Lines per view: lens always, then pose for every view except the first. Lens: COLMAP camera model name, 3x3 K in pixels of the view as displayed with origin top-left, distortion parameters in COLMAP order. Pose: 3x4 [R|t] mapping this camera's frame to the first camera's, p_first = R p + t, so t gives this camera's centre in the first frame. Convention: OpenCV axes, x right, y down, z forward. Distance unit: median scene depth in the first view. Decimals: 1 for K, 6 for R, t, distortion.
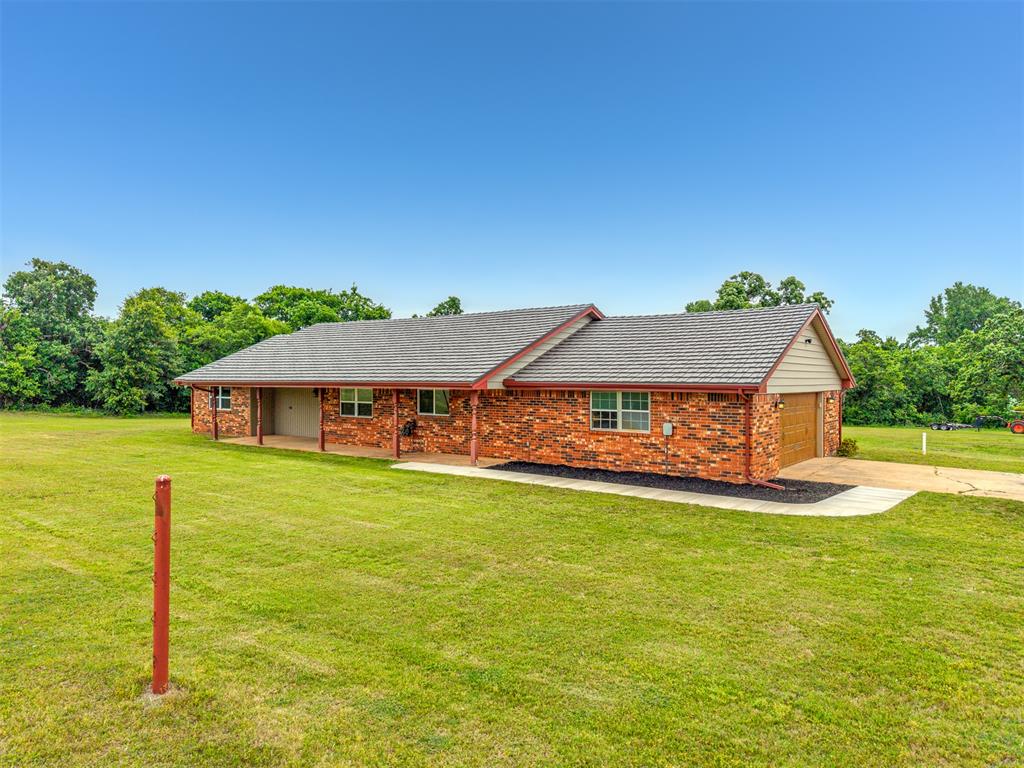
lens RADIAL K [[691.1, 0, 512.0], [0, 691.1, 353.8], [0, 0, 1]] dist [0.068995, -0.112160]
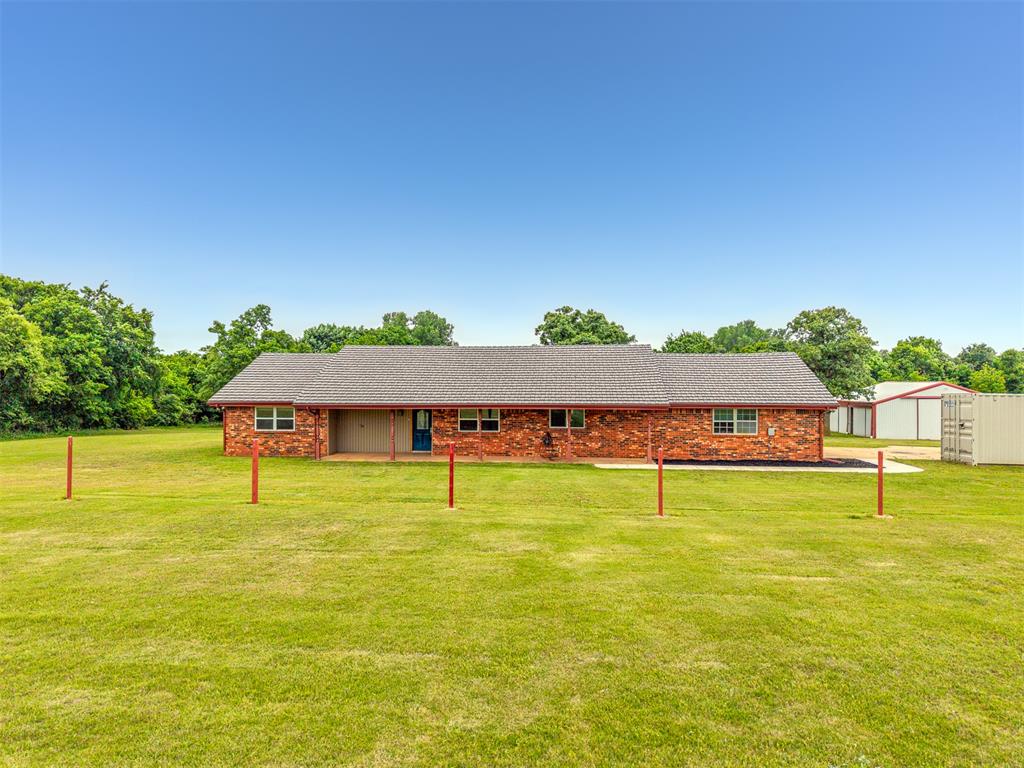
lens RADIAL K [[691.1, 0, 512.0], [0, 691.1, 353.8], [0, 0, 1]] dist [0.068995, -0.112160]
pose [[0.842596, 0.019342, 0.538199, -1.052012], [-0.018433, 0.999805, -0.007074, -0.046263], [-0.538231, -0.003960, 0.842788, -0.041500]]
